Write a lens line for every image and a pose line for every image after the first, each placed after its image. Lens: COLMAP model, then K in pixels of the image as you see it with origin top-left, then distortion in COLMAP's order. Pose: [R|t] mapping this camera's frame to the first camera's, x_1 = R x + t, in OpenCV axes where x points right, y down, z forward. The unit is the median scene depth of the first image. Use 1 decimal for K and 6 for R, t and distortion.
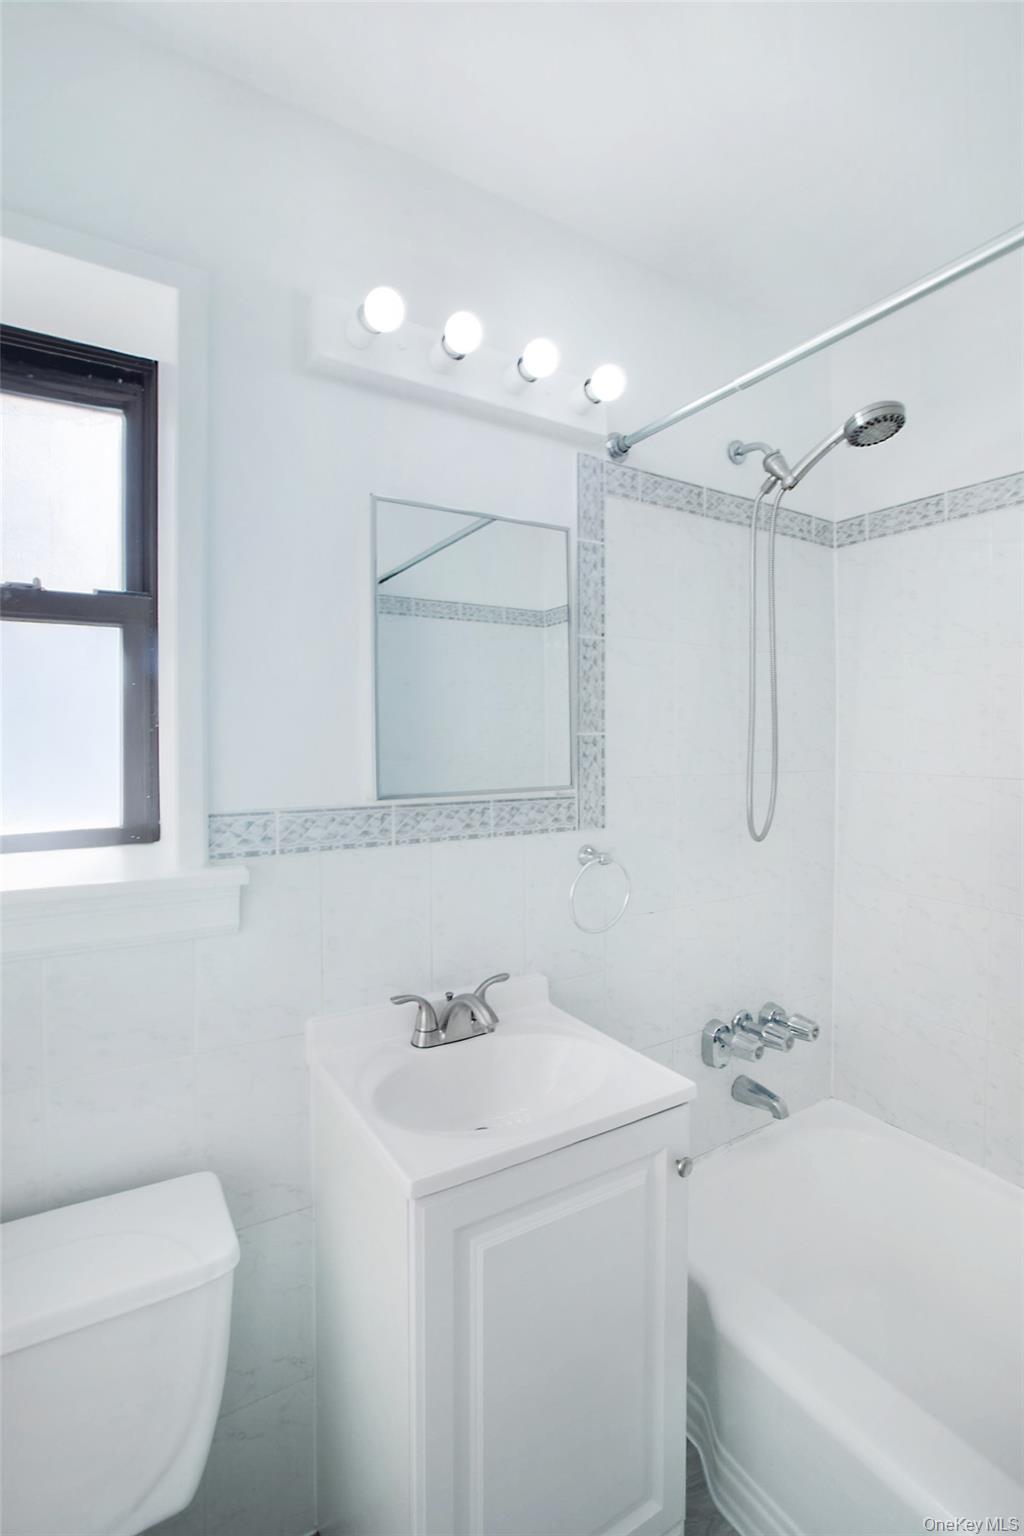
lens RADIAL K [[763.8, 0, 516.7], [0, 763.8, 742.0], [0, 0, 1]] dist [-0.079409, 0.041052]
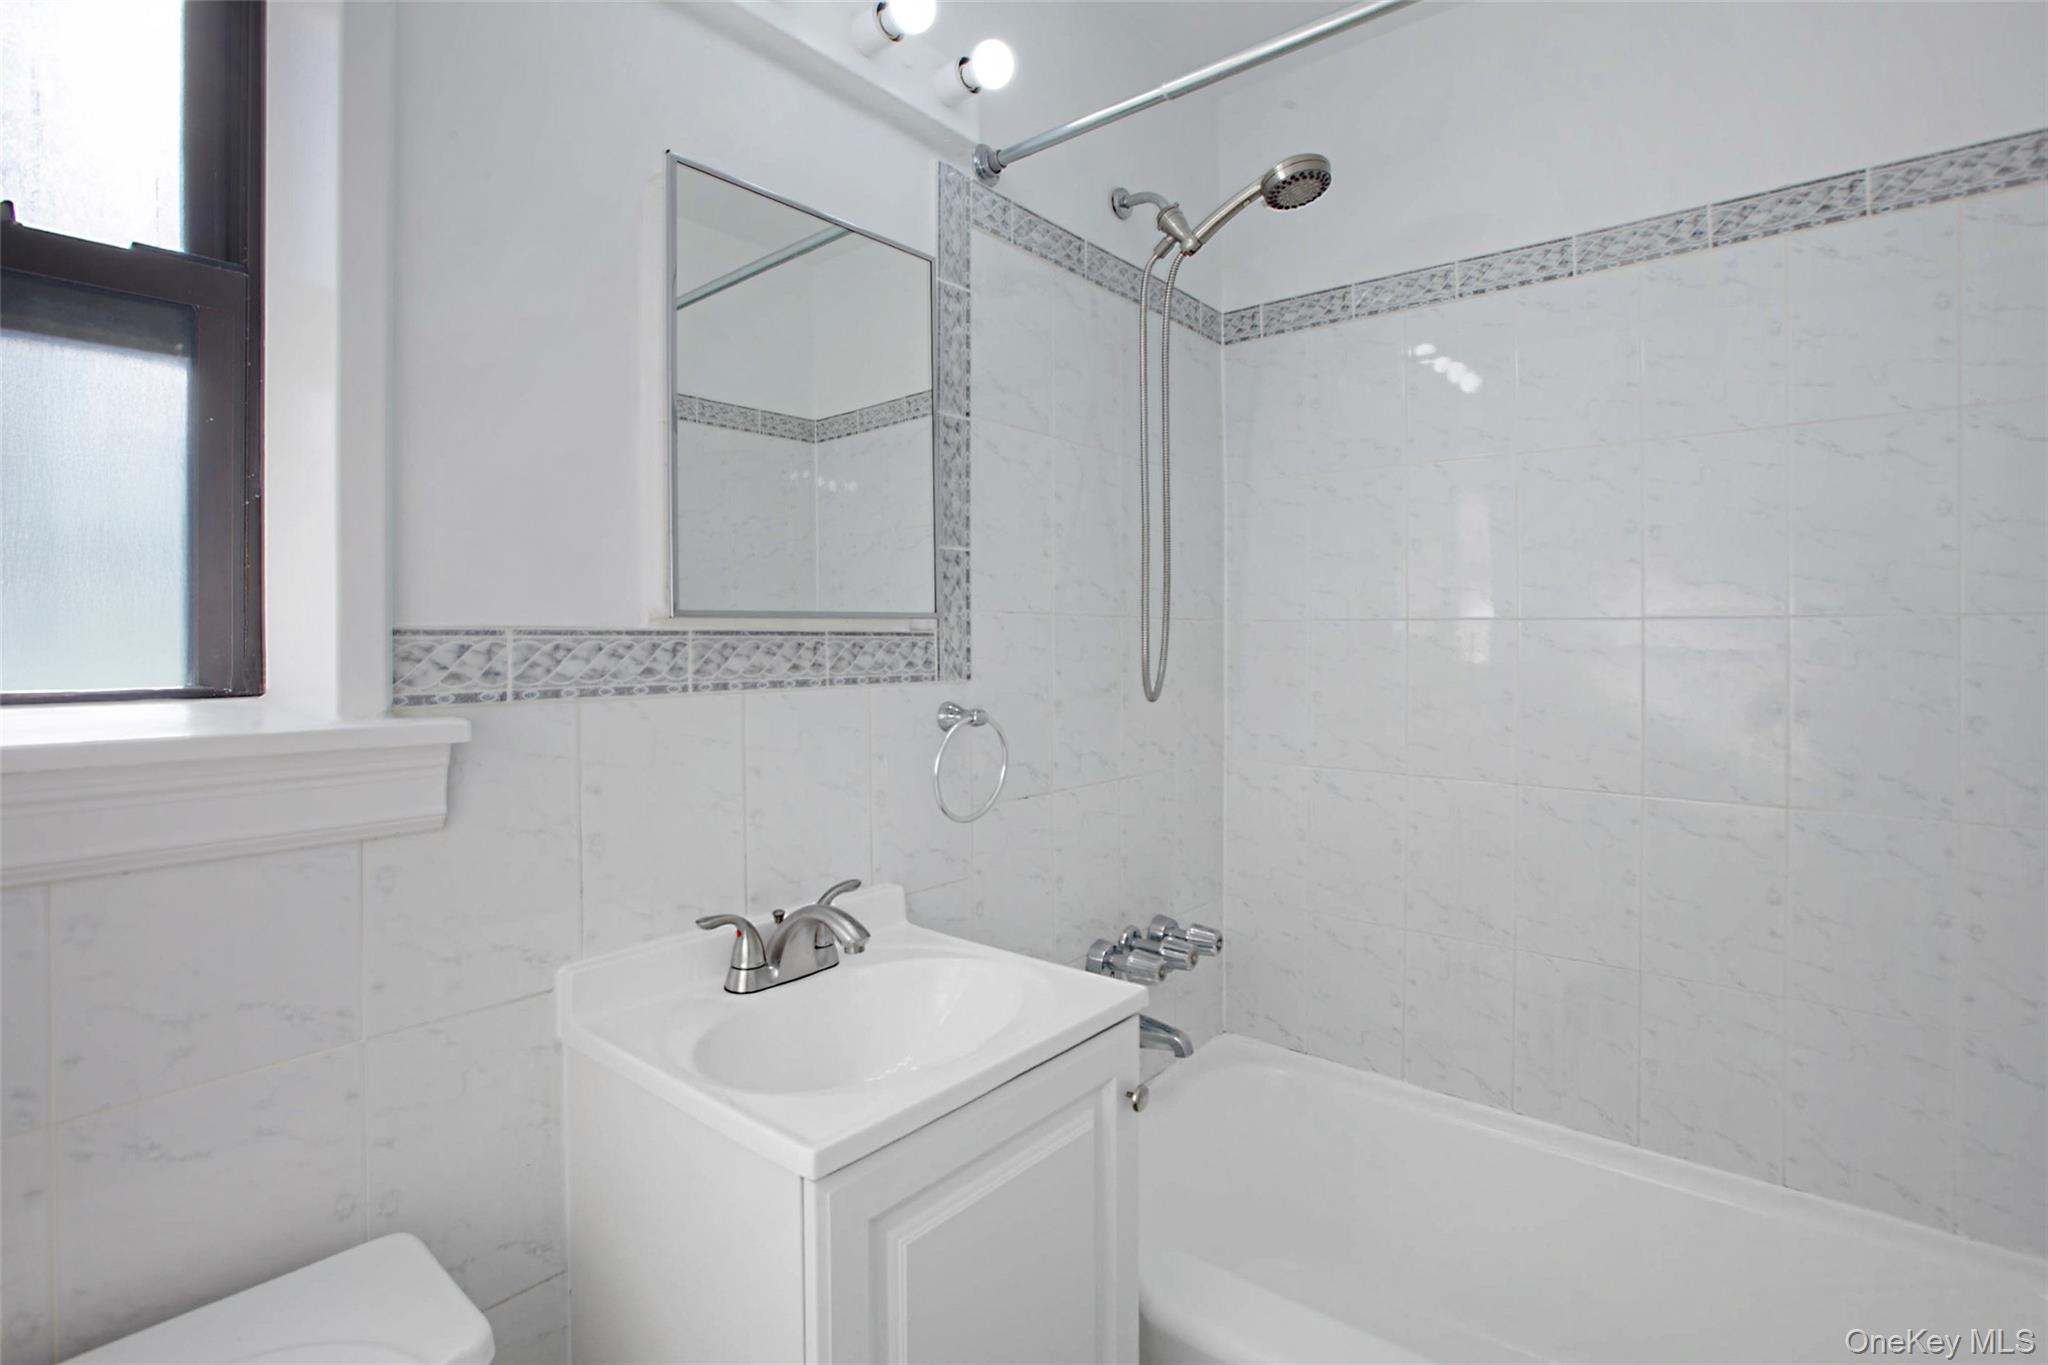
lens RADIAL K [[1018.4, 0, 1001.3], [0, 1018.4, 689.1], [0, 0, 1]] dist [-0.079409, 0.041052]
pose [[0.936906, -0.004420, 0.349554, -0.201028], [0.006697, 0.999964, -0.005306, 0.130672], [-0.349517, 0.007312, 0.936901, 0.081602]]
